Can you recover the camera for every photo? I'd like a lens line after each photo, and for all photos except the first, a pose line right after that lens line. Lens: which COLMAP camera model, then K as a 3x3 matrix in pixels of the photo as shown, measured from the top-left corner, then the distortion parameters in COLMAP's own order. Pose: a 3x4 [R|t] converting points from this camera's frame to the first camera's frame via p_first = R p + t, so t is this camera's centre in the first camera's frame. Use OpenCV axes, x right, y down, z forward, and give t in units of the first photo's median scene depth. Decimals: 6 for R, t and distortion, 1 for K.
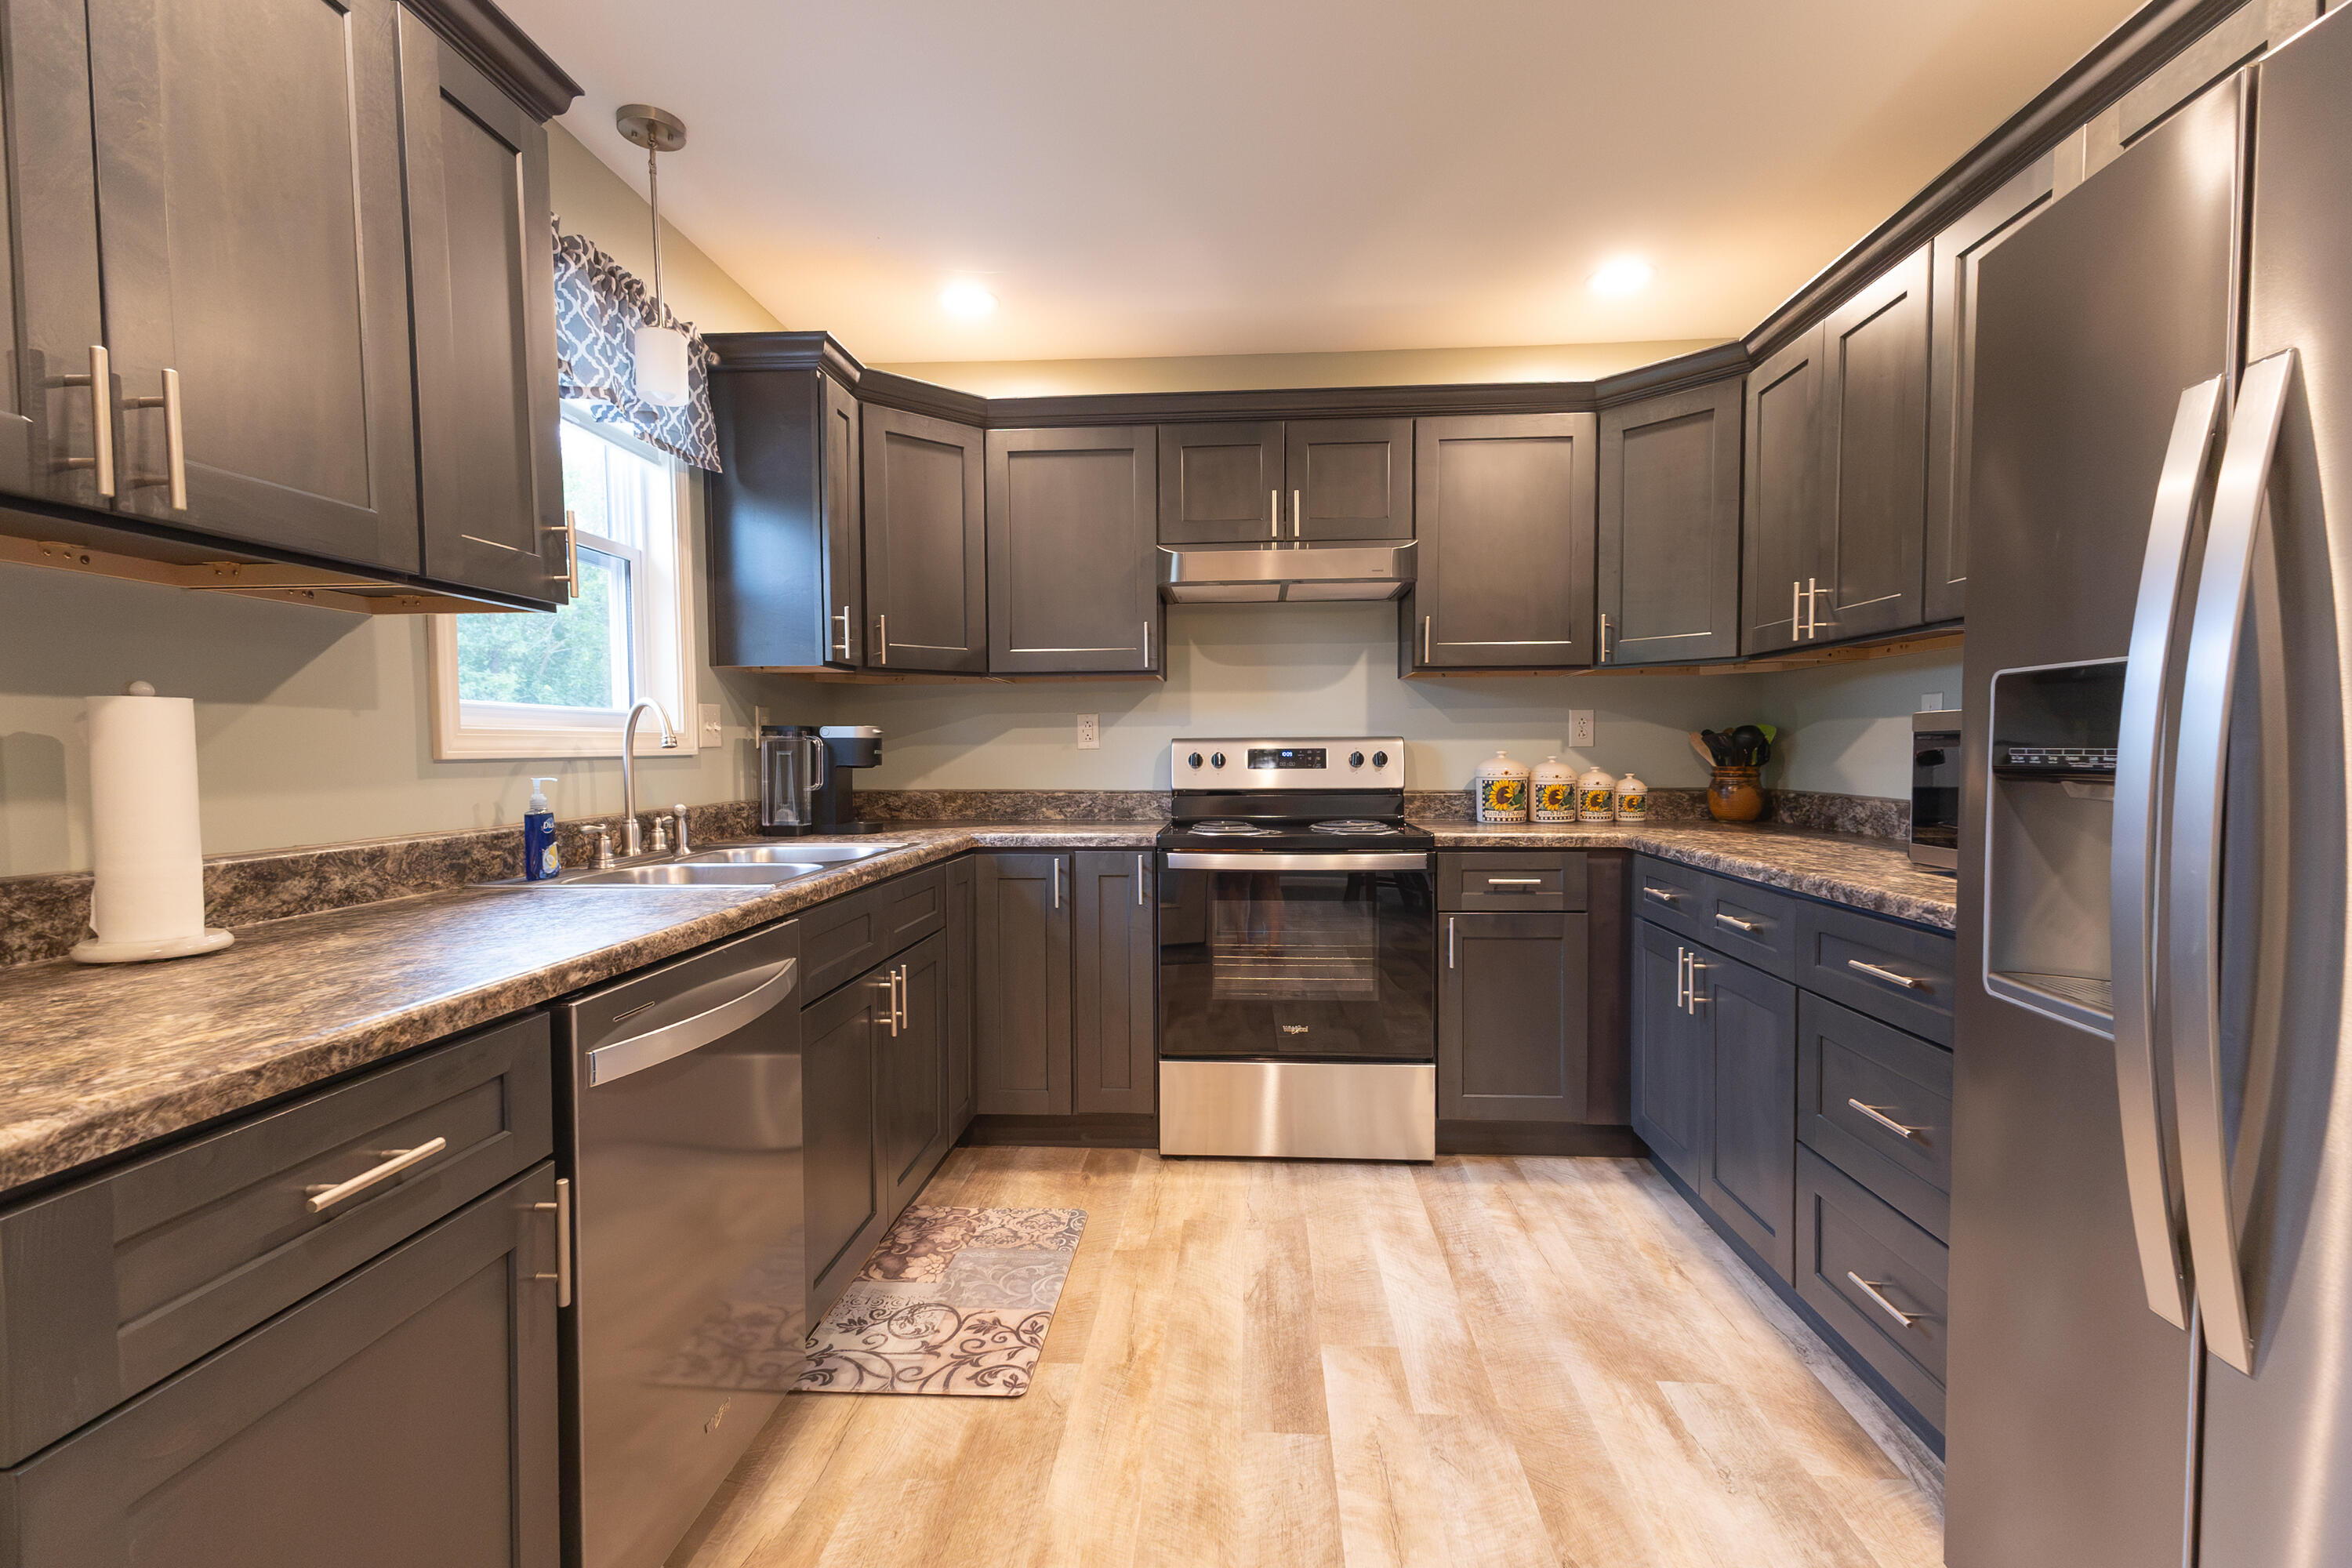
lens RADIAL K [[1072.6, 0, 1173.6], [0, 1072.6, 790.5], [0, 0, 1]] dist [0.021750, -0.001123]
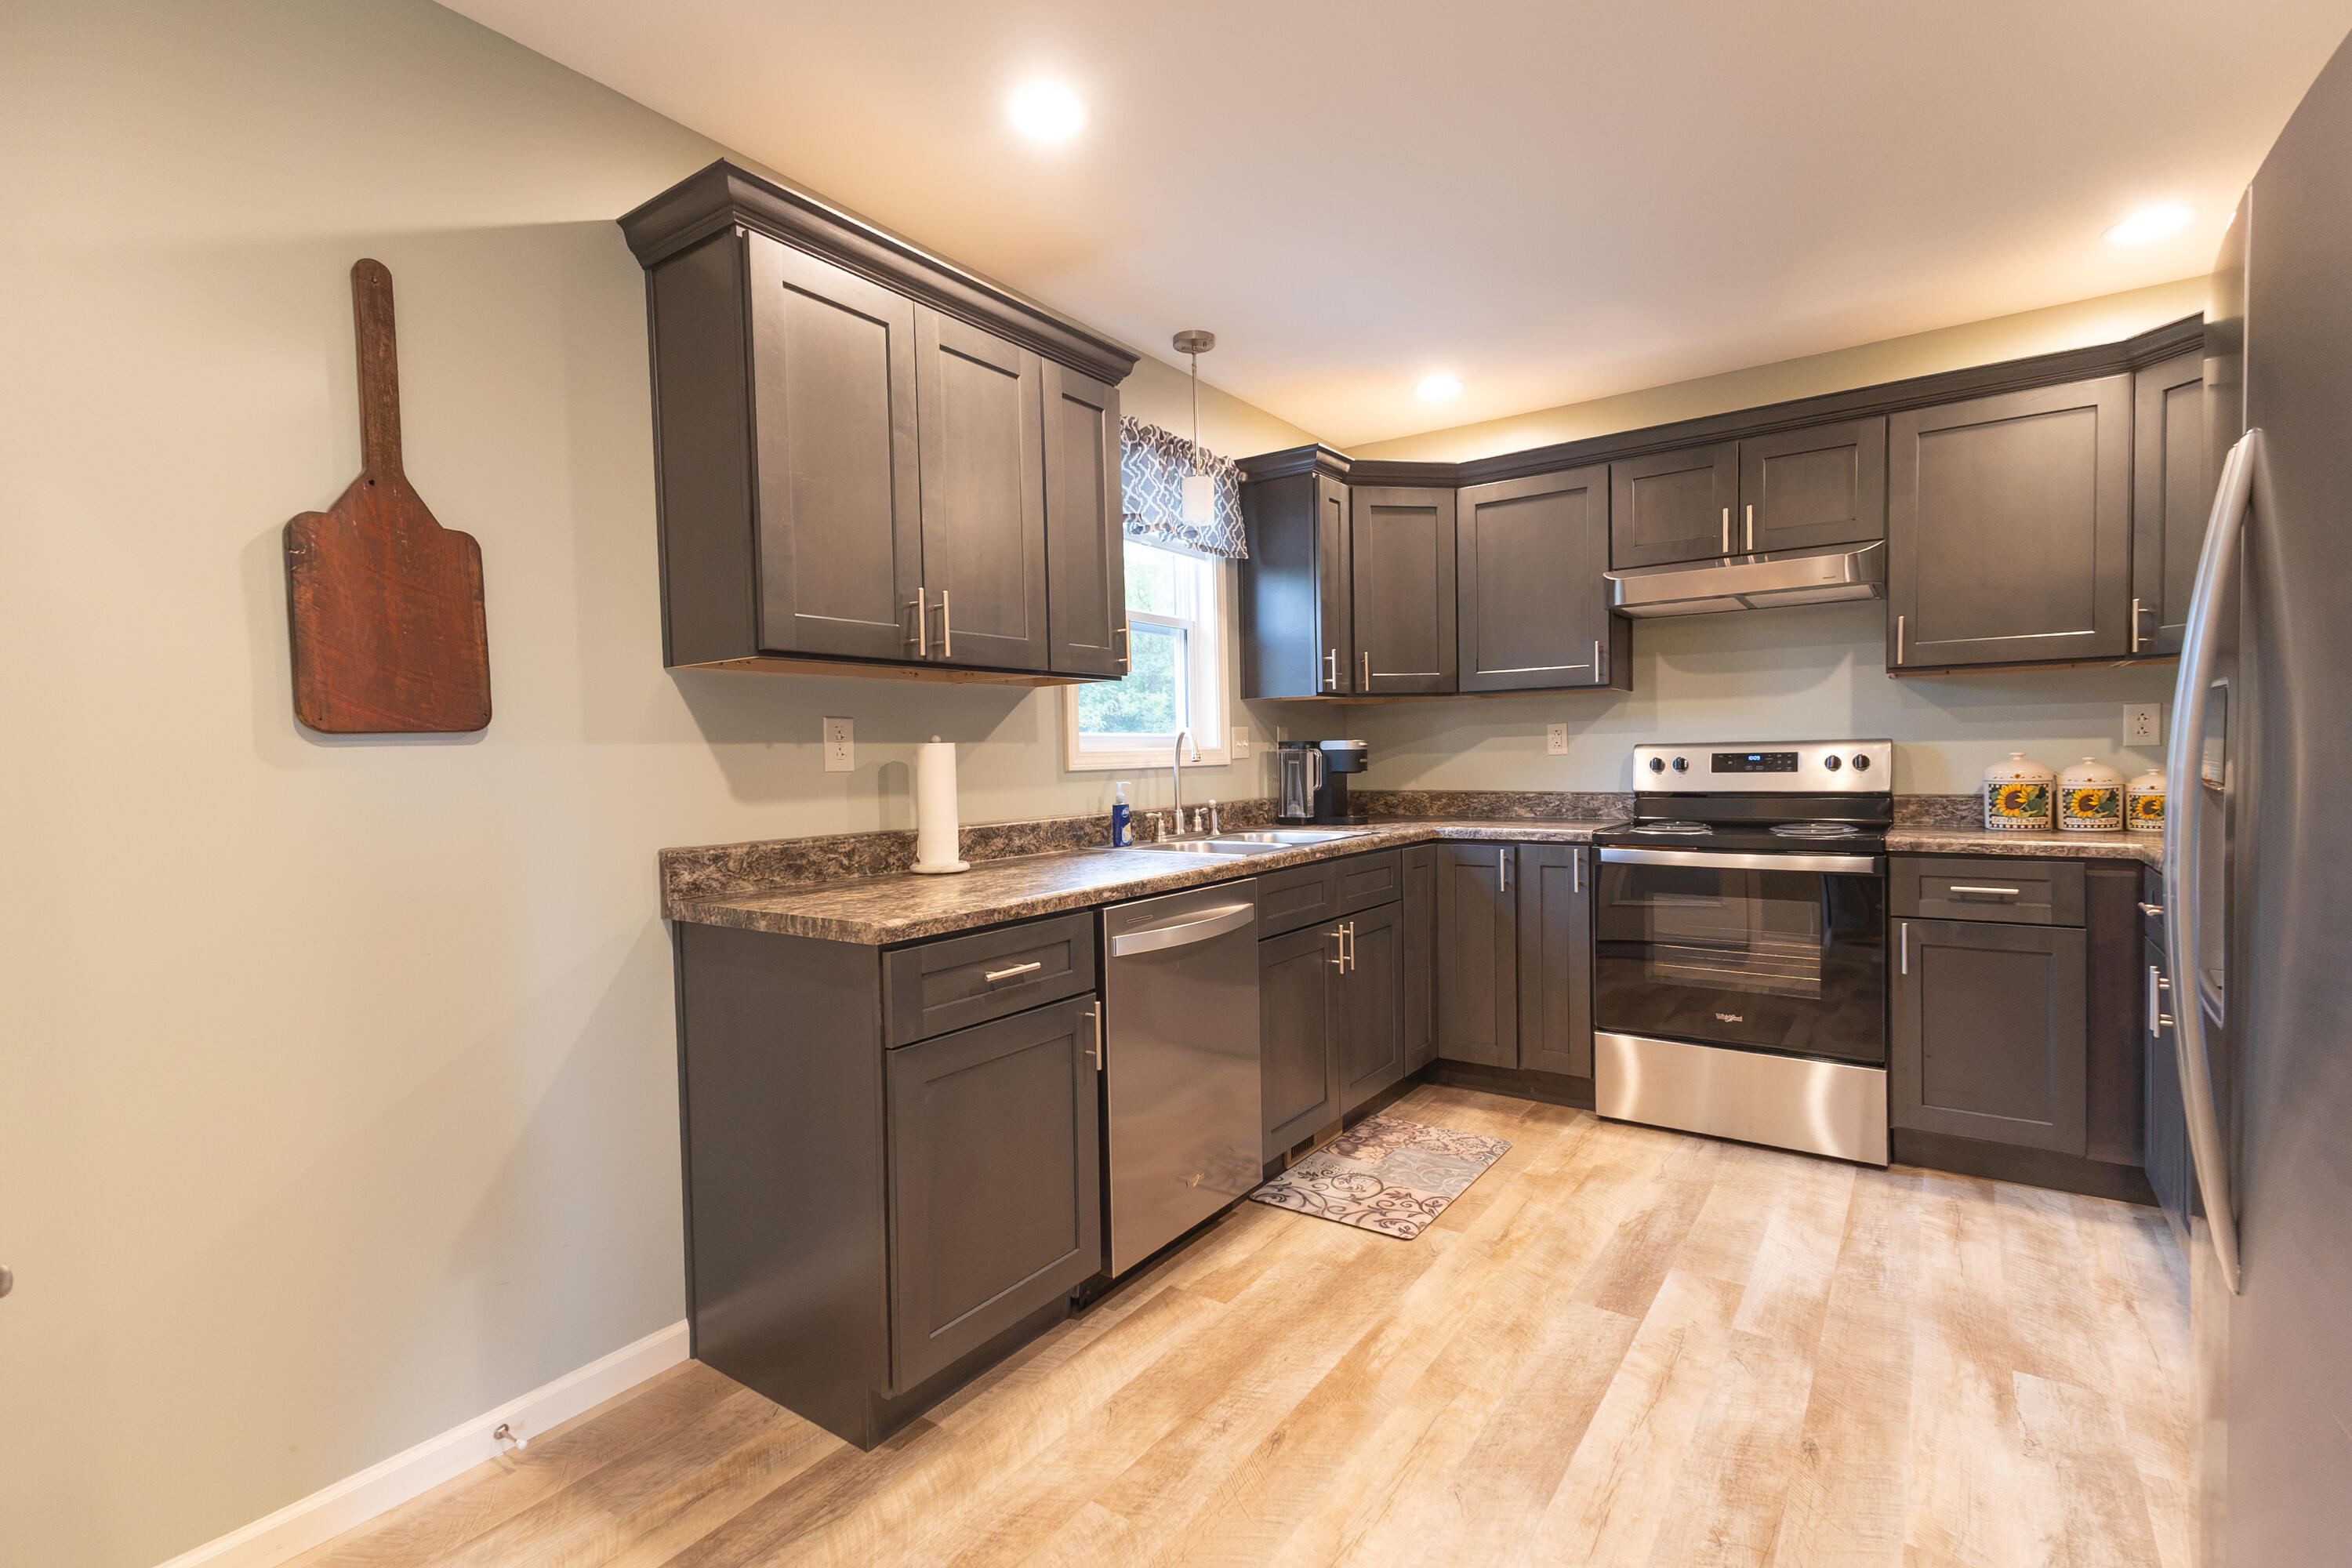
lens RADIAL K [[1072.6, 0, 1175.7], [0, 1072.6, 790.8], [0, 0, 1]] dist [0.021750, -0.001123]
pose [[0.853550, 0.006281, -0.520973, 0.236961], [-0.005642, 0.999980, 0.002813, -0.003045], [0.520980, 0.000538, 0.853568, -0.233817]]
